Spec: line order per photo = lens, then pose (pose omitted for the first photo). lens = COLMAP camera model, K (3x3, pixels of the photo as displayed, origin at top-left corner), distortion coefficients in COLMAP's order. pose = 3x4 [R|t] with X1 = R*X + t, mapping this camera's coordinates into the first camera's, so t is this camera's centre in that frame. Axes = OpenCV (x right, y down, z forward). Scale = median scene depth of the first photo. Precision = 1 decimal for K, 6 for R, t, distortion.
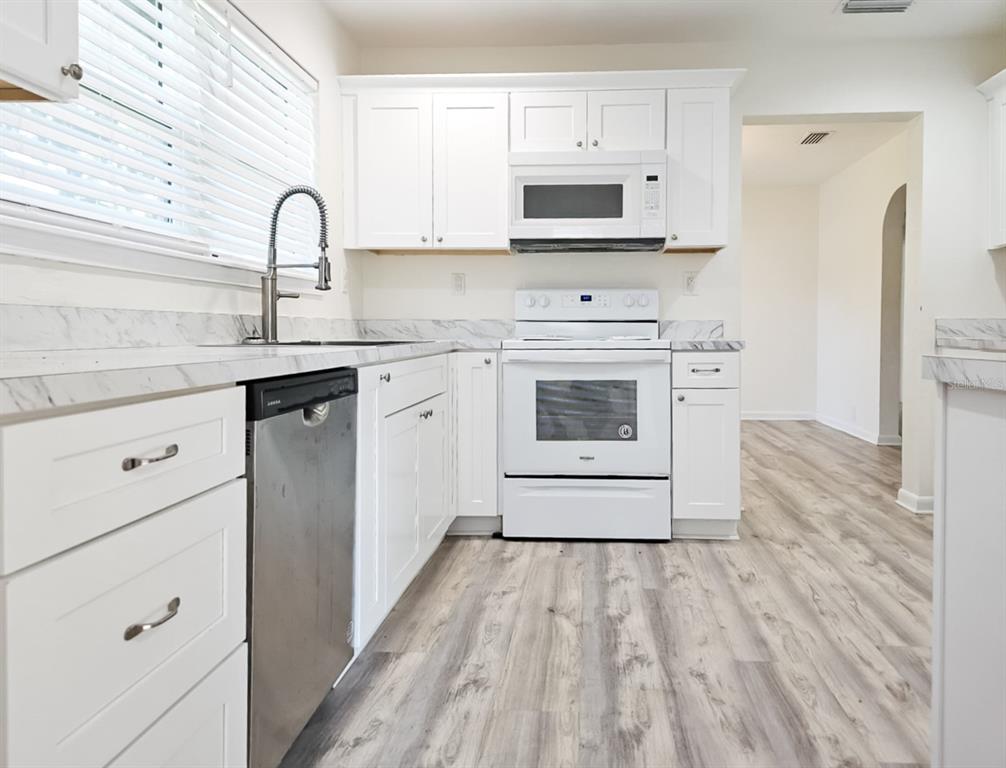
lens RADIAL K [[846.1, 0, 499.7], [0, 846.1, 383.4], [0, 0, 1]] dist [0.071308, -0.082618]
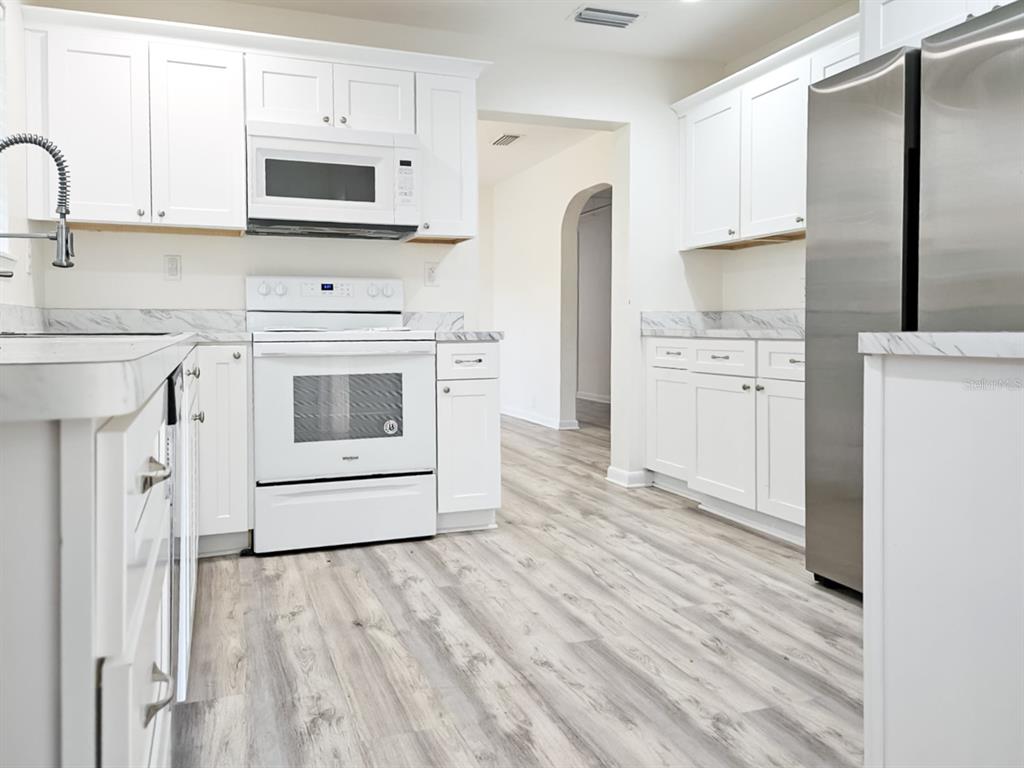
lens RADIAL K [[862.7, 0, 514.9], [0, 862.7, 382.8], [0, 0, 1]] dist [0.067297, -0.075690]
pose [[0.905095, -0.031042, 0.424076, -0.135466], [0.030488, 0.999502, 0.008092, 0.003557], [-0.424116, 0.005605, 0.905591, 0.061120]]
